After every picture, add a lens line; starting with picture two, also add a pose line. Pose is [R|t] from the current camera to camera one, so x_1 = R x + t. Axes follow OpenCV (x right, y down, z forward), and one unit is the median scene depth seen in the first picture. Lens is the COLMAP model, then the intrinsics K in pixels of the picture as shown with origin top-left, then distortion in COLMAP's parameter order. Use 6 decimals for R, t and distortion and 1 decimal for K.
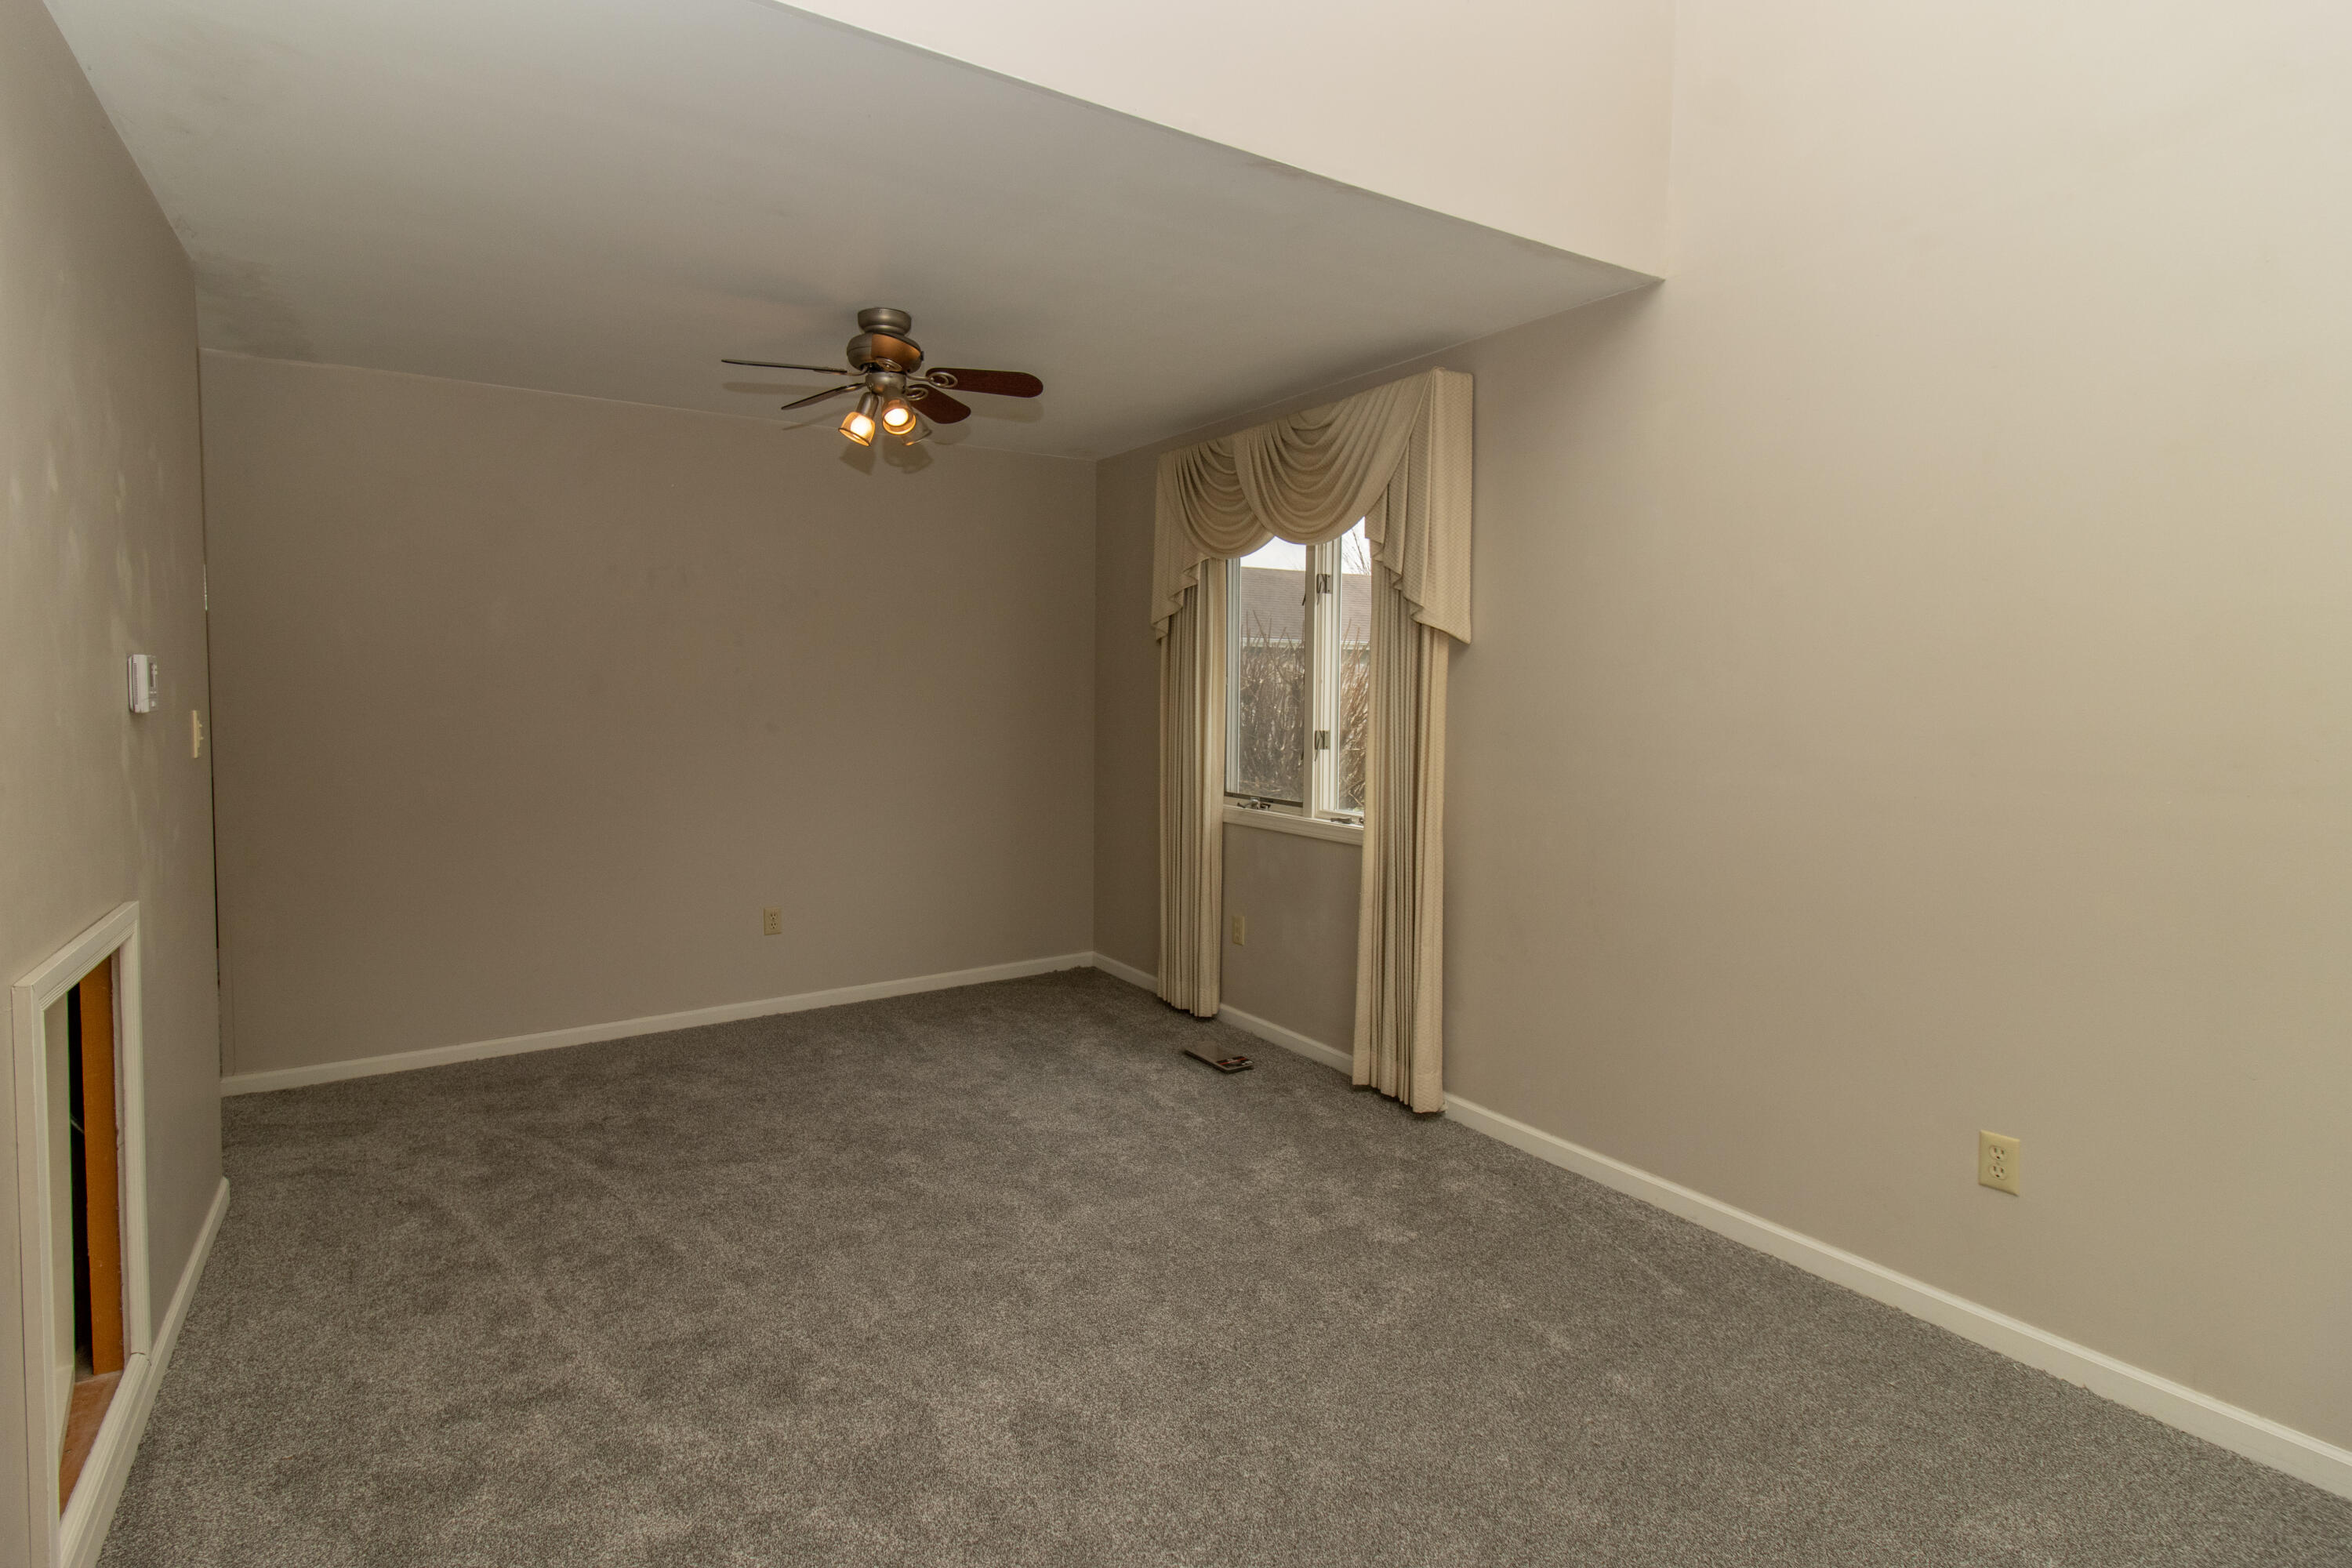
lens RADIAL K [[1096.2, 0, 1207.9], [0, 1096.2, 757.1], [0, 0, 1]] dist [0.002928, 0.000511]
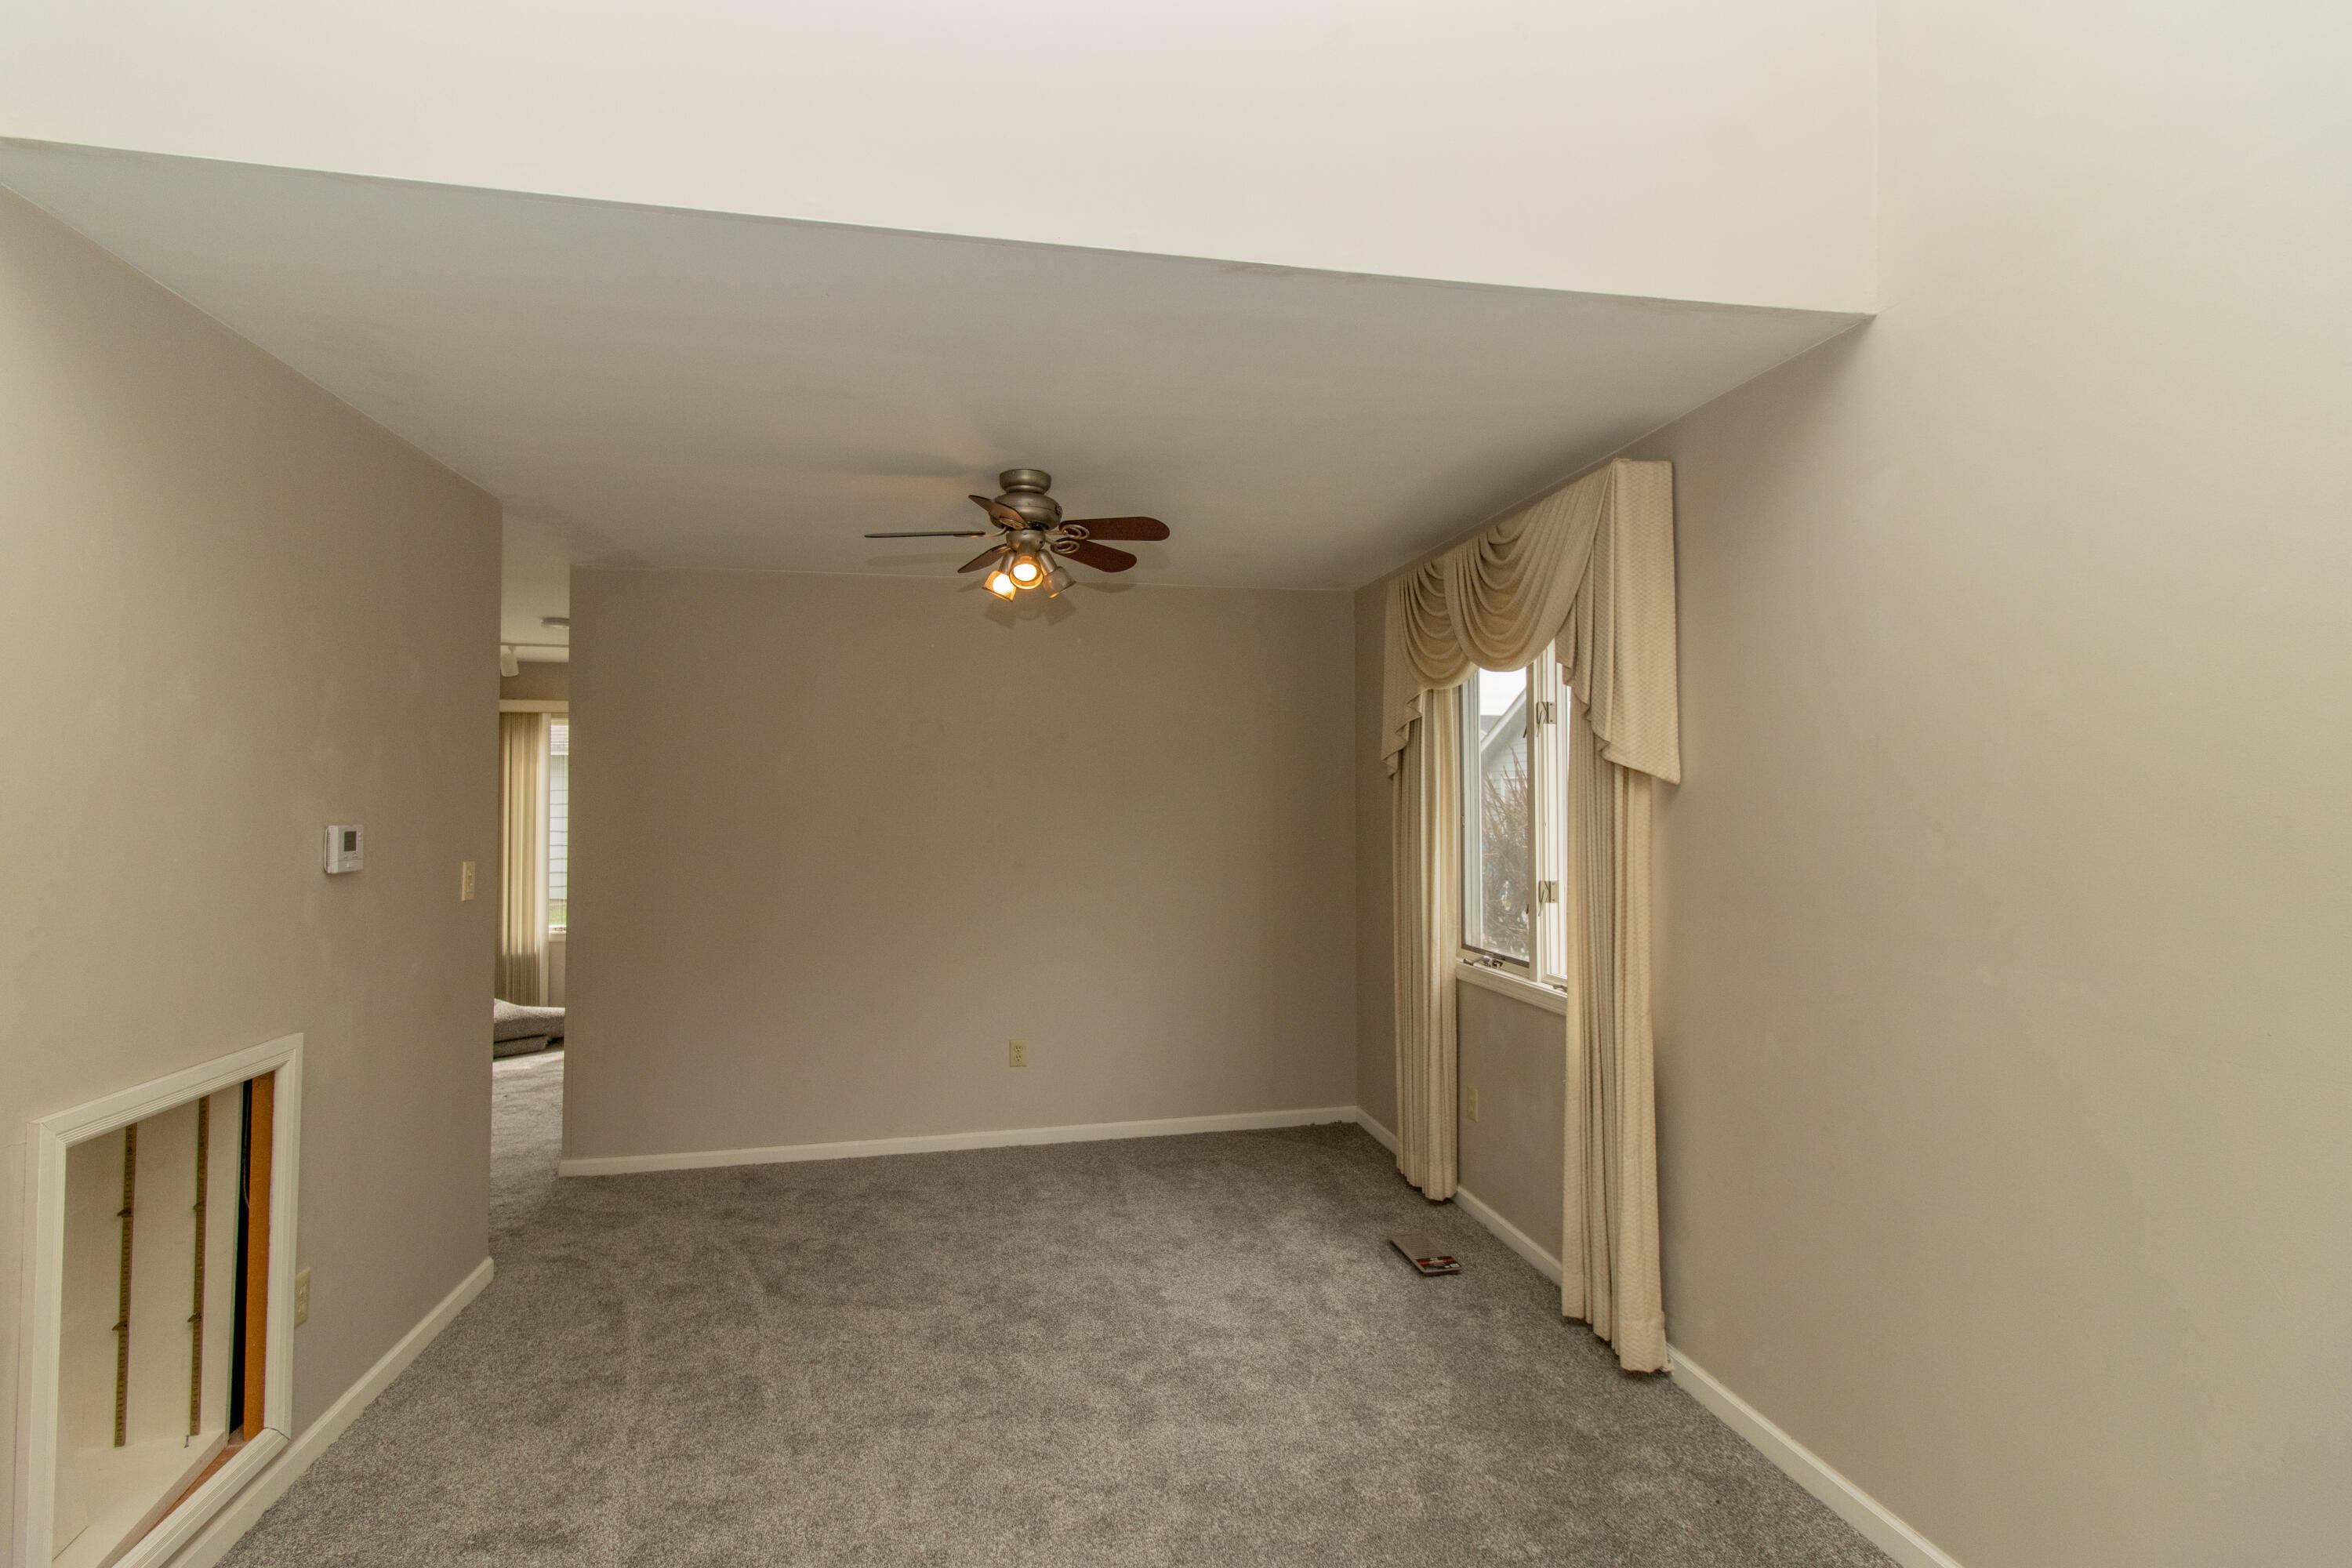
lens RADIAL K [[1096.2, 0, 1174.3], [0, 1096.2, 793.9], [0, 0, 1]] dist [0.002928, 0.000511]
pose [[0.933851, -0.012522, -0.357442, 0.181362], [-0.016340, 0.996850, -0.077611, -0.026989], [0.357288, 0.078318, 0.930705, 0.109638]]
